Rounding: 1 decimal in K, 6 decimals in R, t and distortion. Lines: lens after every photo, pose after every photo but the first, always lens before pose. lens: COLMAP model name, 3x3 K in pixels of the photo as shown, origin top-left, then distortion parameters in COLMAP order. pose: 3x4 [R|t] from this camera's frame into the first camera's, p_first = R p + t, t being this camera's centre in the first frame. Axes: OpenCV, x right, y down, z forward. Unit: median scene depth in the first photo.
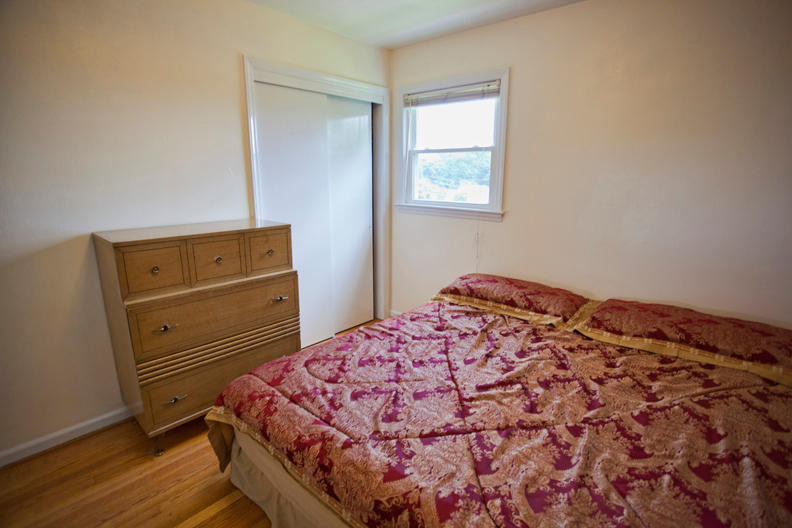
lens RADIAL K [[384.3, 0, 392.2], [0, 384.3, 263.5], [0, 0, 1]] dist [-0.063942, 0.024101]
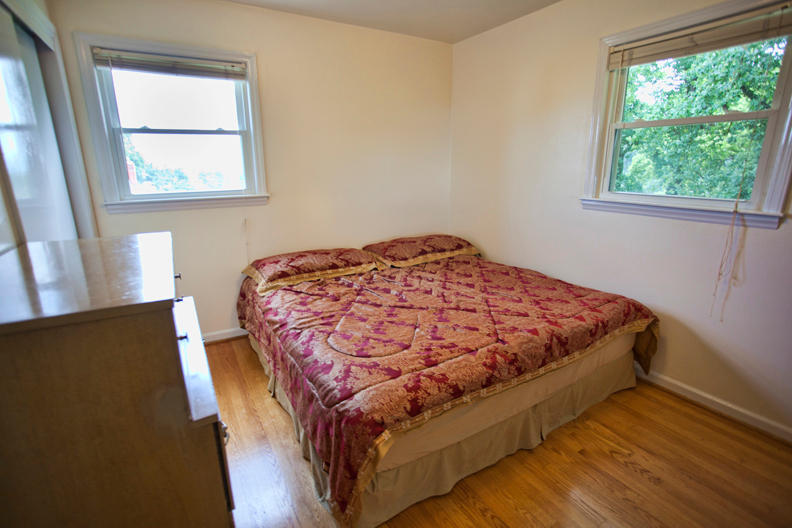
lens RADIAL K [[384.3, 0, 396.3], [0, 384.3, 265.8], [0, 0, 1]] dist [-0.063942, 0.024101]
pose [[0.297830, -0.248634, 0.921672, -0.771652], [0.218302, 0.957642, 0.187795, -0.084521], [-0.929323, 0.145272, 0.339491, 0.434502]]
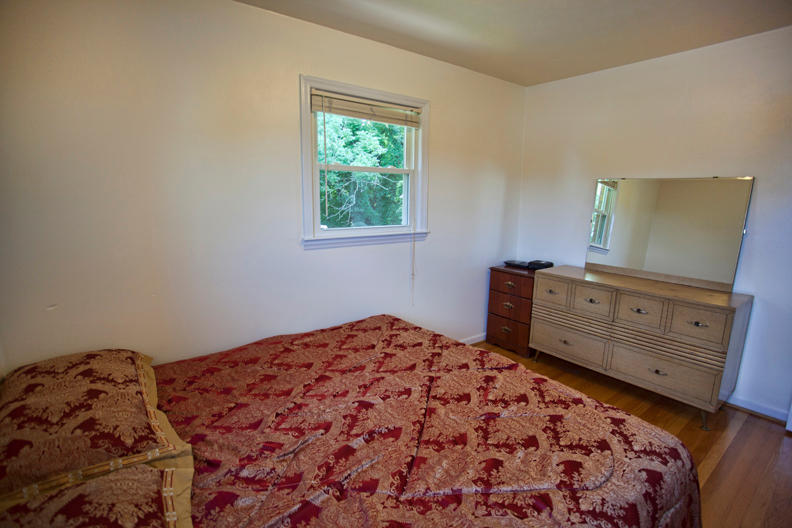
lens RADIAL K [[384.3, 0, 395.6], [0, 384.3, 269.1], [0, 0, 1]] dist [-0.063942, 0.024101]
pose [[-0.982565, -0.049011, 0.179345, 0.060262], [0.026613, 0.917619, 0.396569, -0.289286], [-0.184007, 0.394428, -0.900315, 1.234807]]
